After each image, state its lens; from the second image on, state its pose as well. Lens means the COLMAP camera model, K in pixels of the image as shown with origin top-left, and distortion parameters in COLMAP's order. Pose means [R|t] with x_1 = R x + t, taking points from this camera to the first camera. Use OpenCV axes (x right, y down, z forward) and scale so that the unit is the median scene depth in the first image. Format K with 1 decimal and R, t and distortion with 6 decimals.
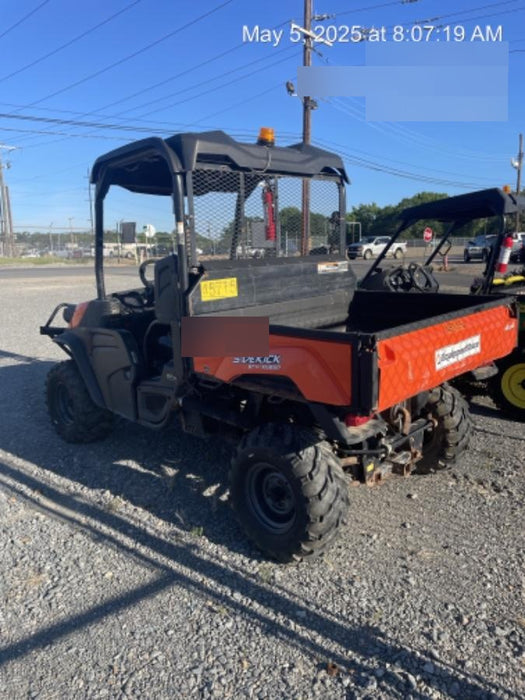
lens RADIAL K [[555.6, 0, 262.5], [0, 555.6, 350.0], [0, 0, 1]] dist [0.051340, -0.002278]
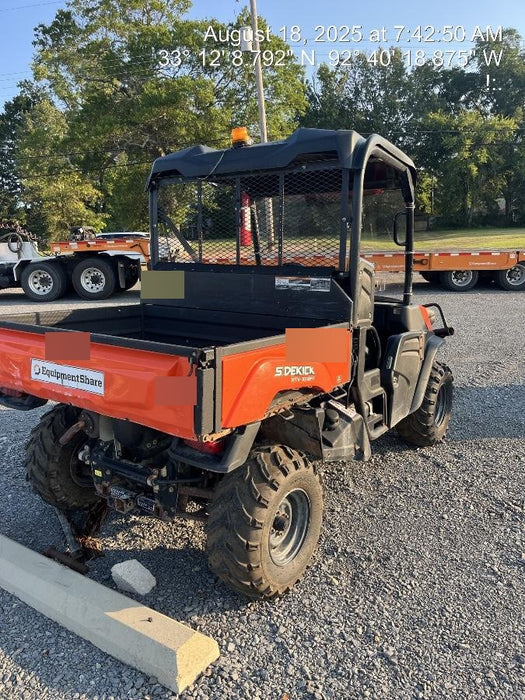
lens RADIAL K [[516.3, 0, 265.0], [0, 516.3, 367.0], [0, 0, 1]] dist [0.047921, -0.000723]
pose [[0.120997, 0.224903, -0.966839, 1.042470], [-0.212115, 0.957357, 0.196151, -0.207759], [0.969725, 0.181348, 0.163543, 1.055763]]
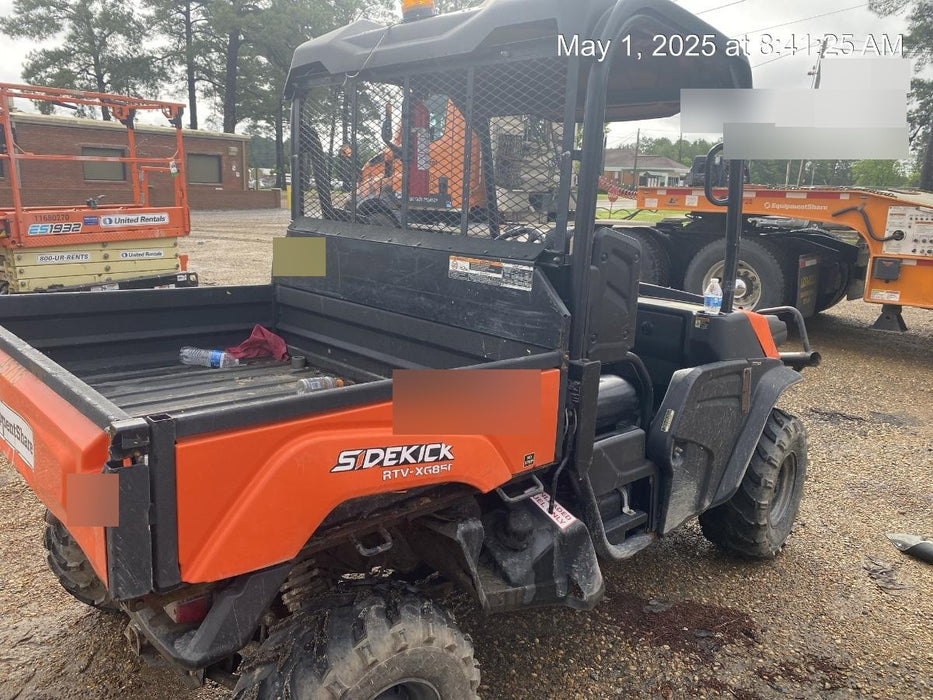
lens RADIAL K [[688.2, 0, 466.9], [0, 688.2, 373.7], [0, 0, 1]] dist [0.047921, -0.000723]
pose [[-0.079910, 0.258301, -0.962754, 0.803465], [-0.243917, 0.931413, 0.270138, -0.264362], [0.966498, 0.256419, -0.011426, 1.248560]]
